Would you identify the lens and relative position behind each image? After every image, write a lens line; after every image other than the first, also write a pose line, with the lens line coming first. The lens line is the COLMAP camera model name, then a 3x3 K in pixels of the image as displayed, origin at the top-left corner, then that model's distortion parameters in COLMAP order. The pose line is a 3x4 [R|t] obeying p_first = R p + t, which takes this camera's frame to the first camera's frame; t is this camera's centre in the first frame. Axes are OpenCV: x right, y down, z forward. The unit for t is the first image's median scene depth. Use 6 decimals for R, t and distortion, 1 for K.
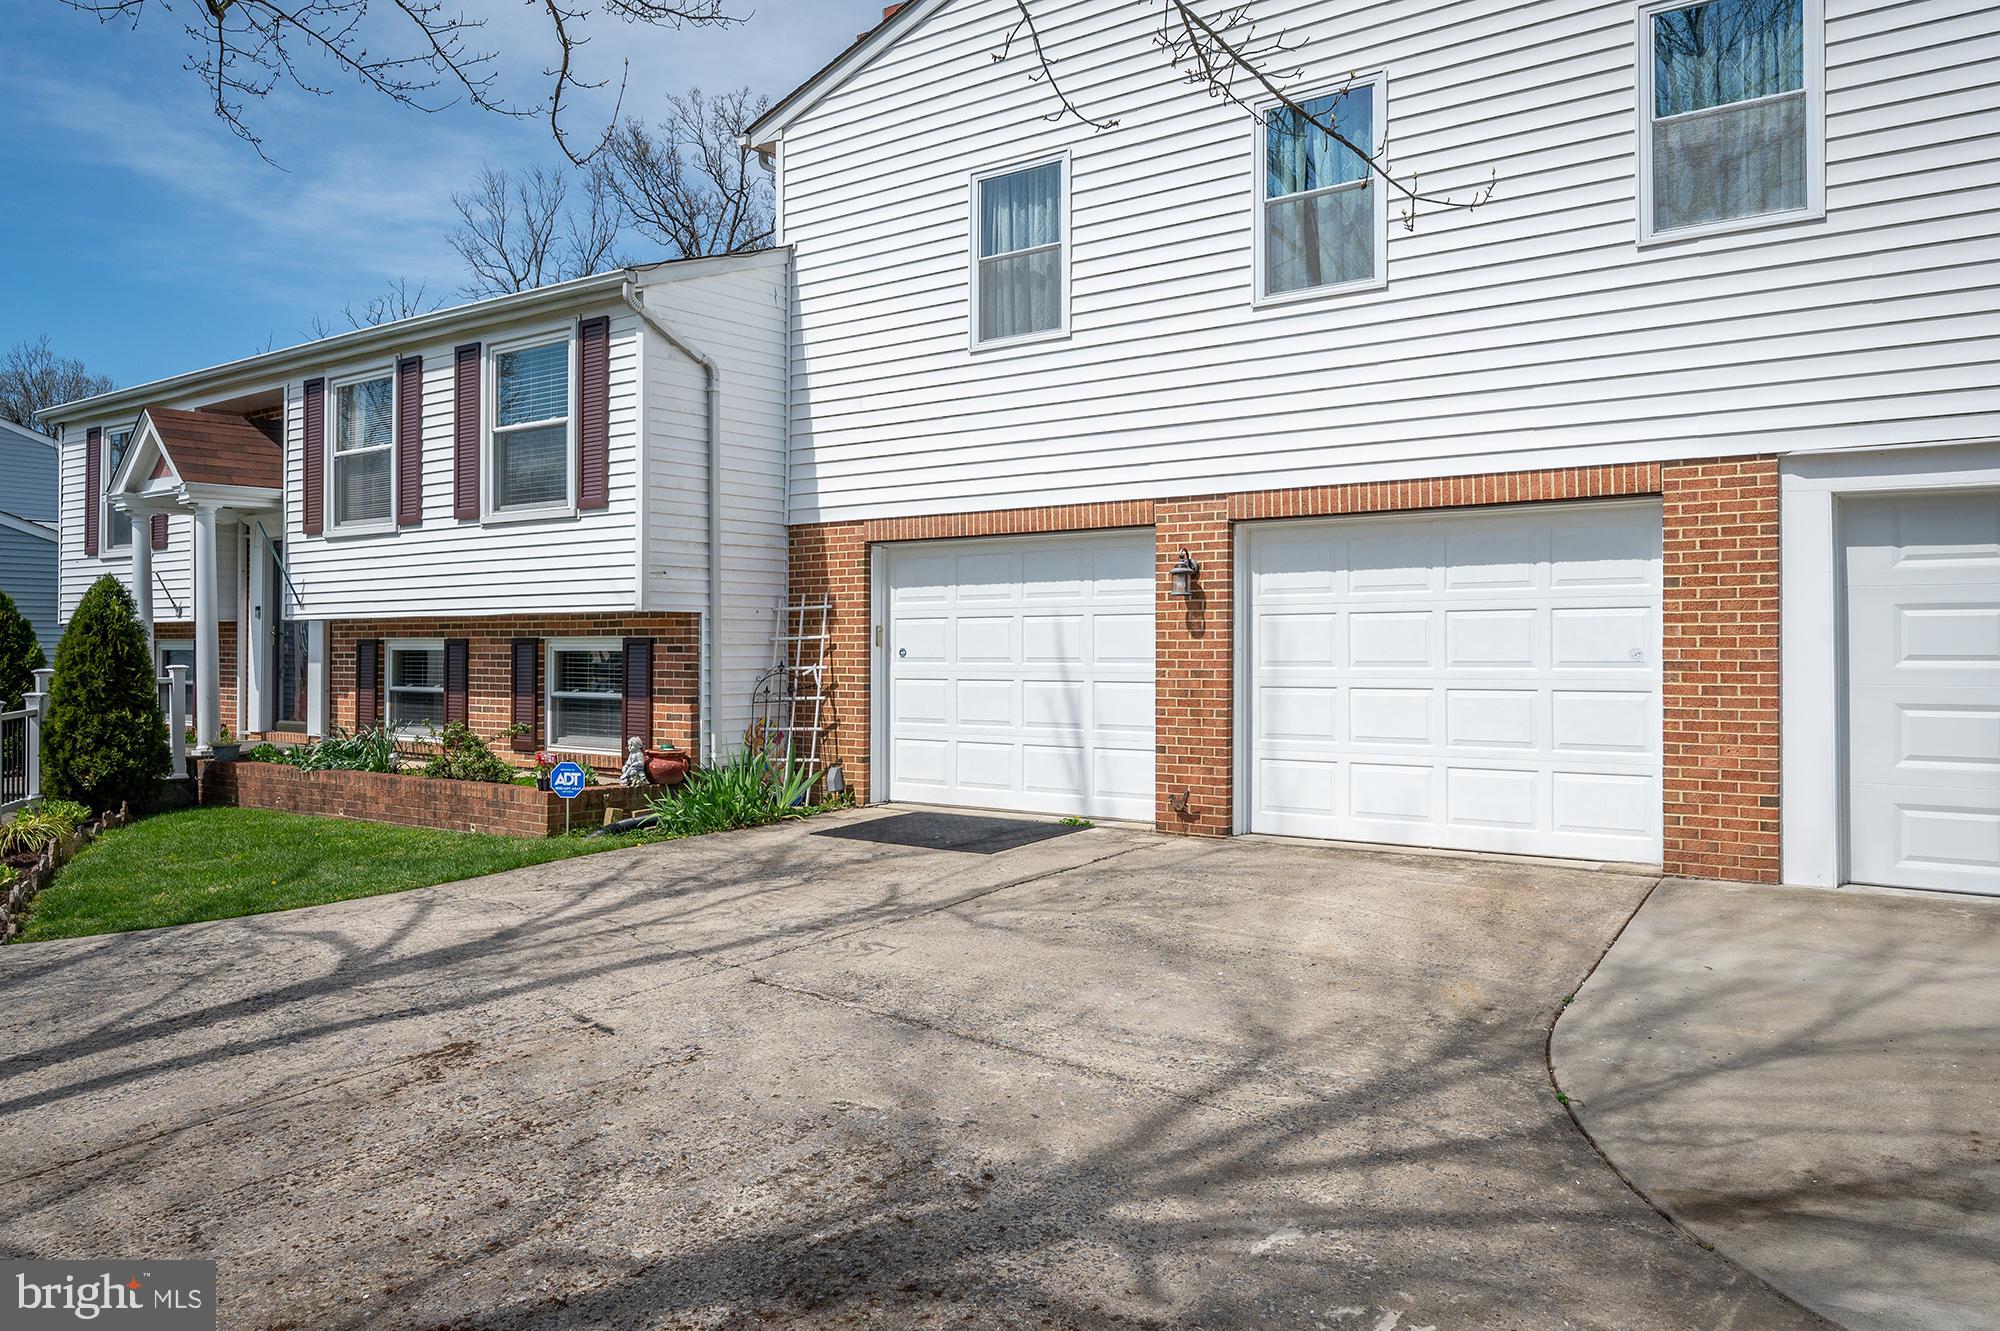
lens RADIAL K [[1456.9, 0, 1063.7], [0, 1456.9, 624.5], [0, 0, 1]] dist [-0.002059, 0.002171]
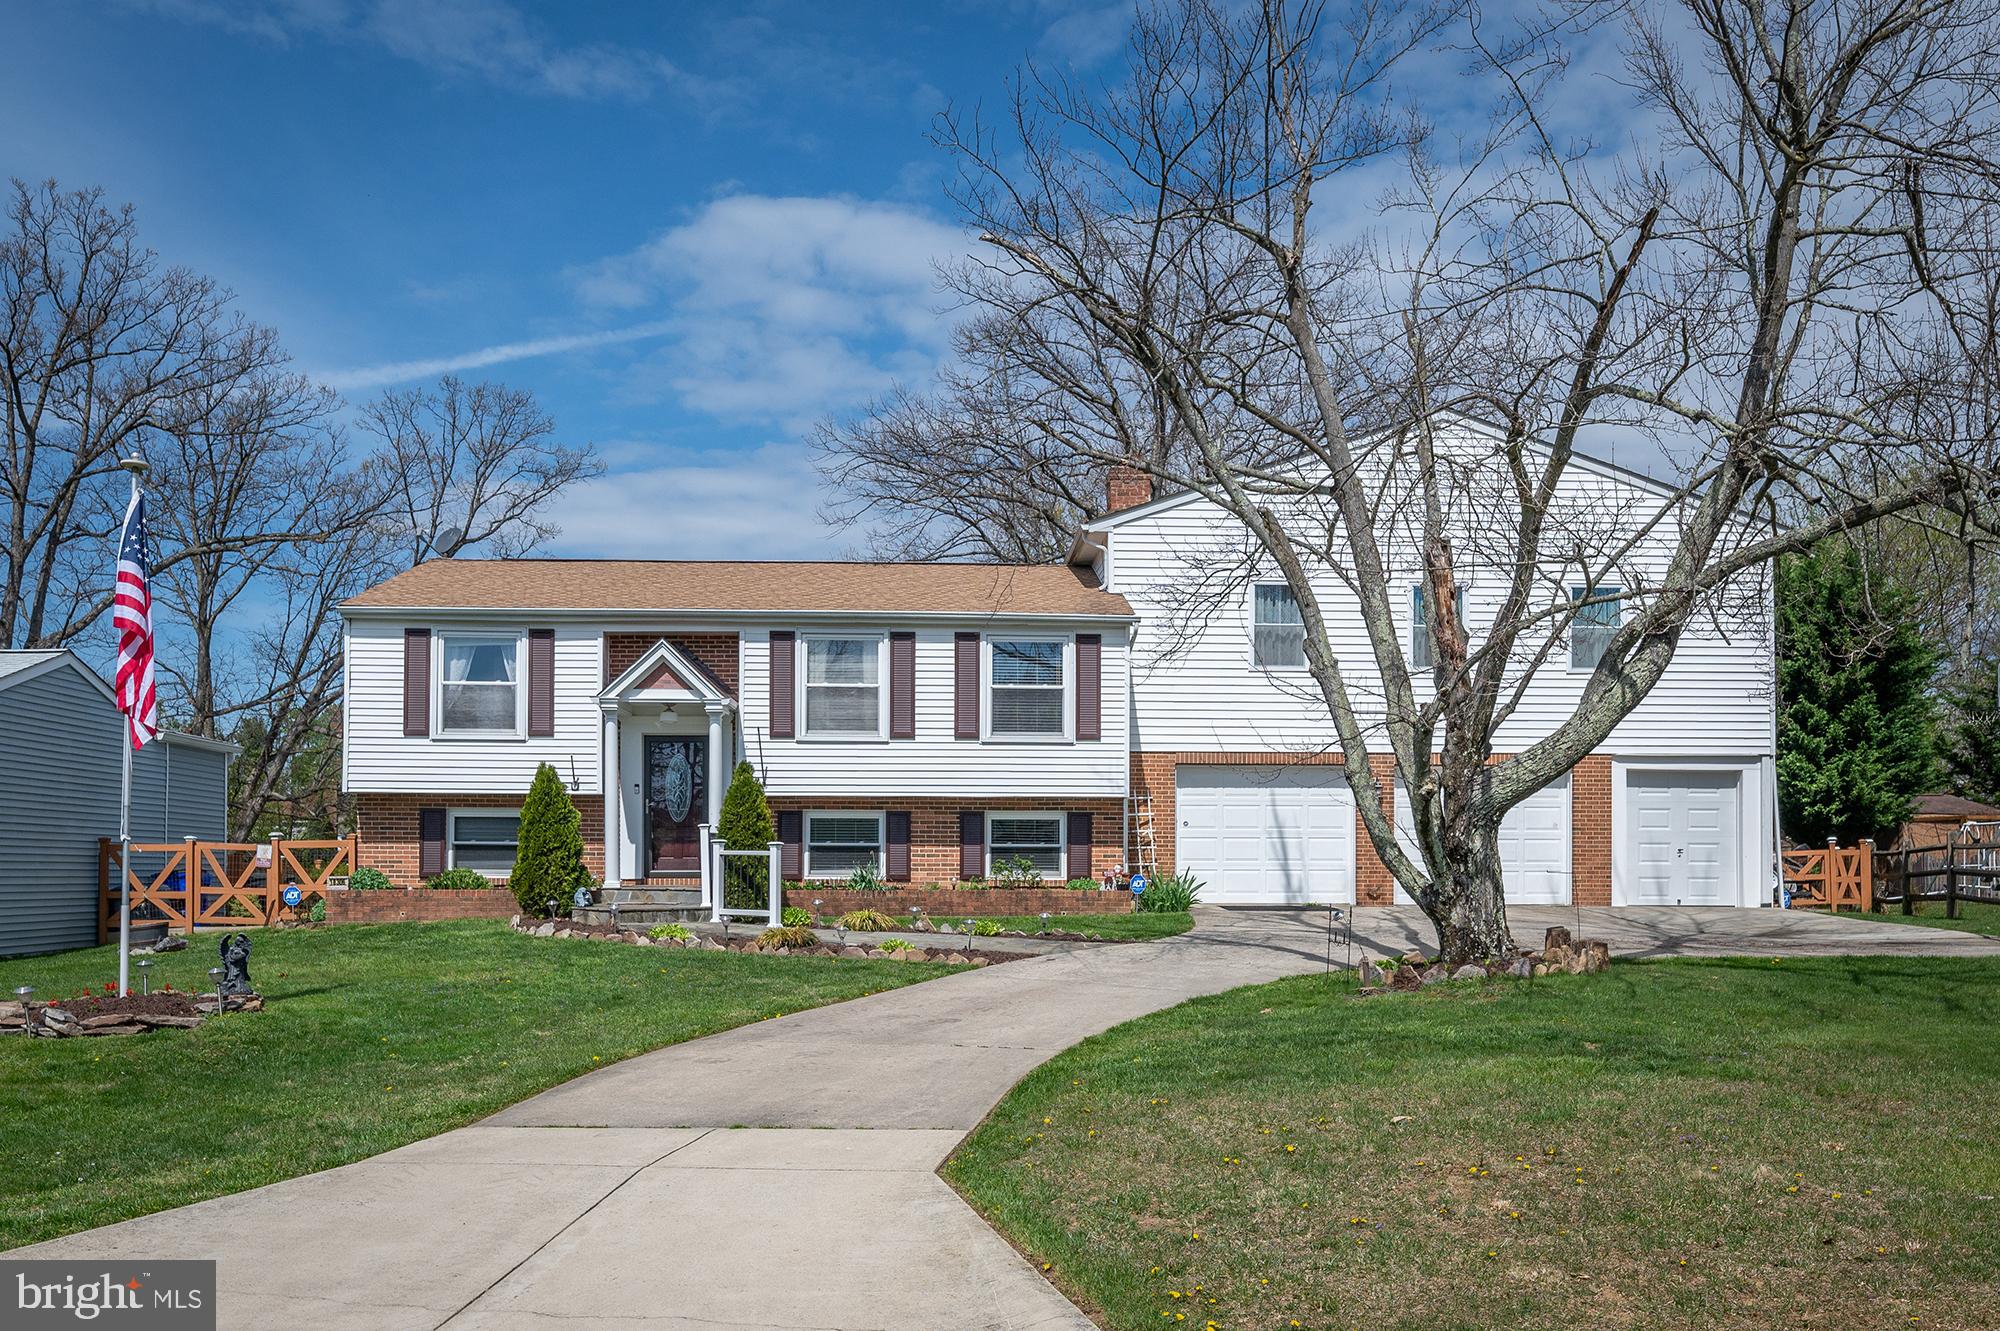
lens RADIAL K [[1784.9, 0, 871.1], [0, 1784.9, 842.3], [0, 0, 1]] dist [-0.016294, 0.001491]
pose [[0.784382, 0.014690, 0.620105, -1.918397], [-0.013752, 0.999886, -0.006292, 0.066164], [-0.620126, -0.003593, 0.784494, -0.568723]]
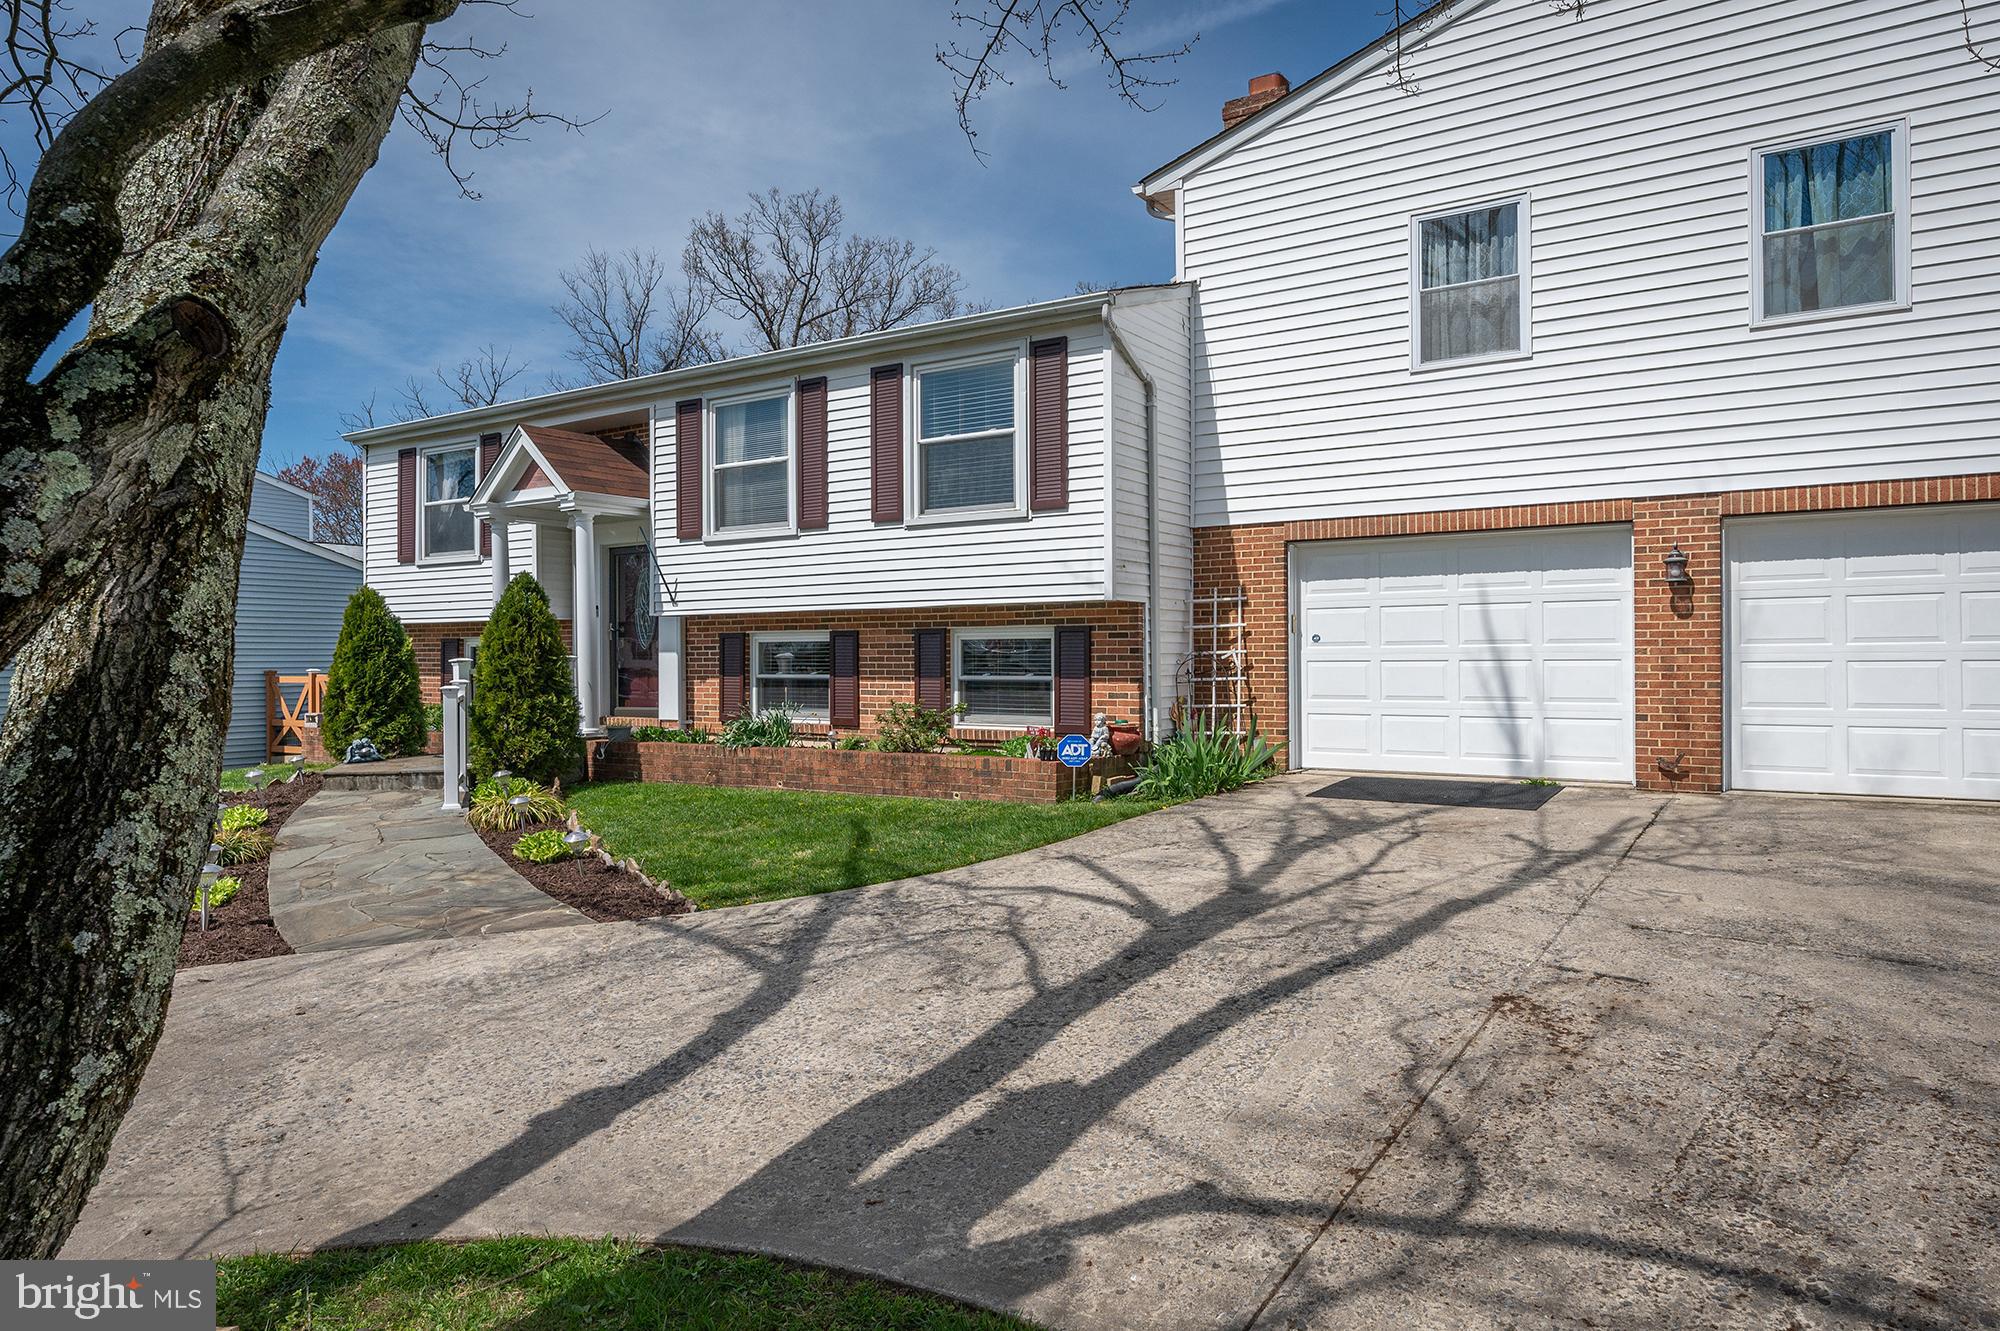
lens RADIAL K [[1129.7, 0, 942.3], [0, 1129.7, 652.4], [0, 0, 1]] dist [-0.005262, -0.000140]
pose [[0.996589, -0.001711, 0.082504, -0.485445], [0.001217, 0.999981, 0.006030, 0.025336], [-0.082512, -0.005909, 0.996573, 0.145458]]
